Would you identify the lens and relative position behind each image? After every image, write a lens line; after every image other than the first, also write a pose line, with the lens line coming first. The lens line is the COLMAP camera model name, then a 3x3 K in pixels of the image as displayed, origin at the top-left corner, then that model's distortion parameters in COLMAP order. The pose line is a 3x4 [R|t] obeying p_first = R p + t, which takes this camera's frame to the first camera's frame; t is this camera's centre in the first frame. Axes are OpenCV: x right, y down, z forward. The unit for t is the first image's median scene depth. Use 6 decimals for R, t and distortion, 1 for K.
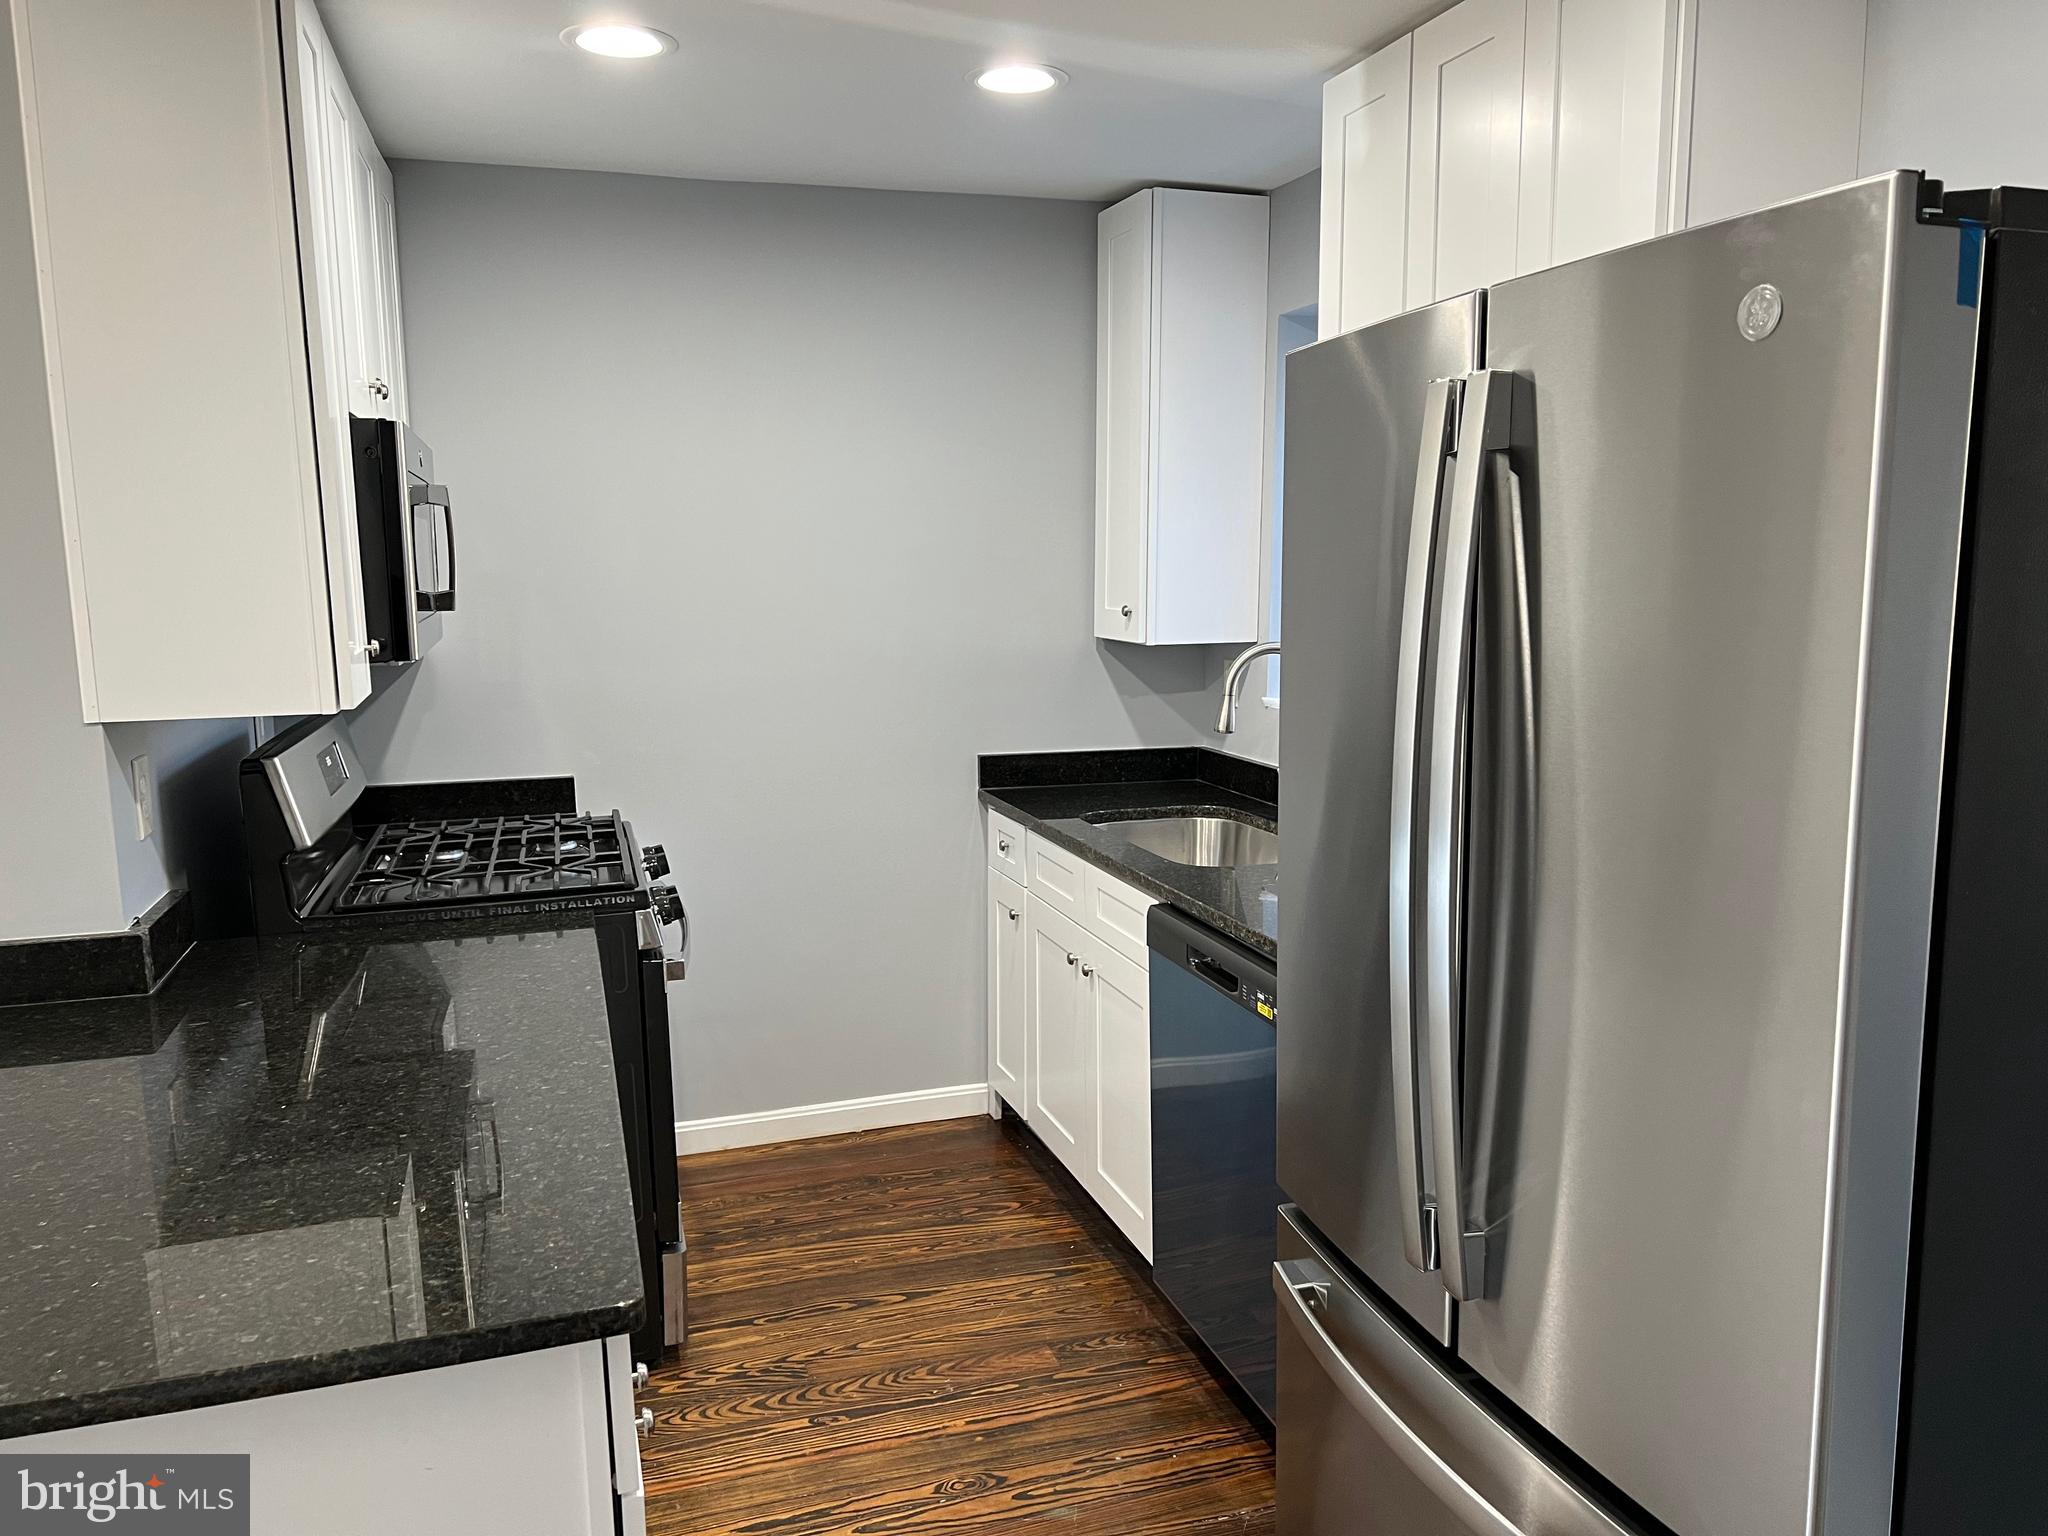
lens RADIAL K [[1526.4, 0, 1024.0], [0, 1526.4, 768.0], [0, 0, 1]] dist [0.071693, -0.000841]
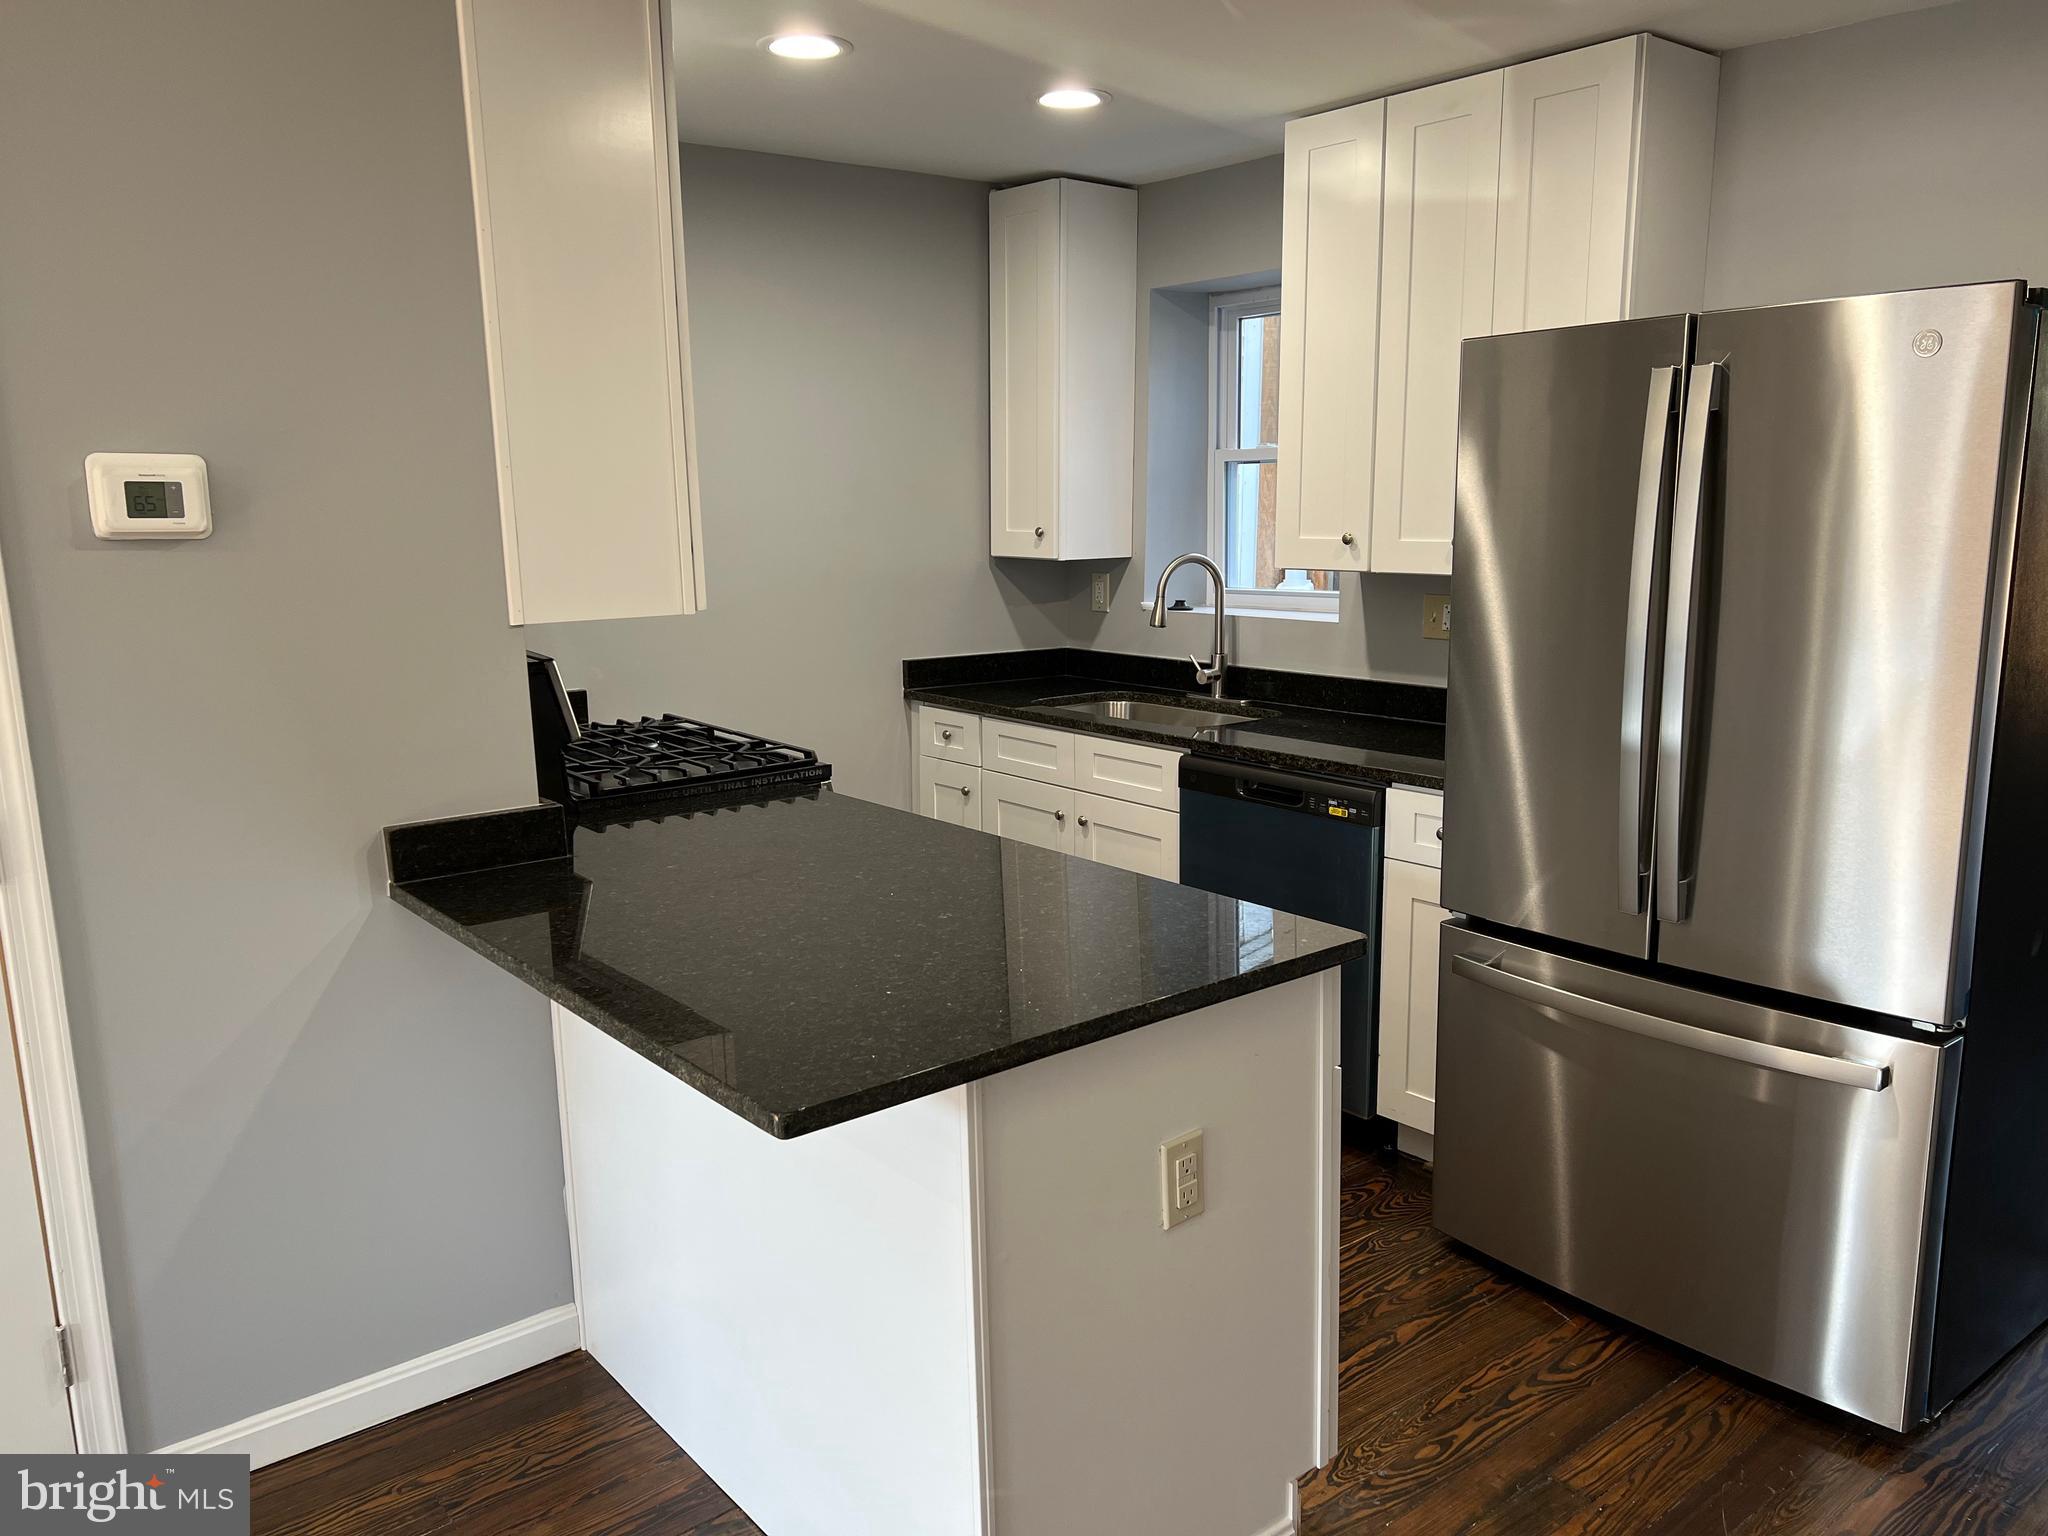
lens RADIAL K [[1526.4, 0, 1024.0], [0, 1526.4, 768.0], [0, 0, 1]] dist [0.071693, -0.000841]
pose [[0.931082, -0.064789, 0.359011, -0.395480], [0.051635, 0.997601, 0.046120, 0.026370], [-0.361137, -0.024404, 0.932193, -0.122739]]
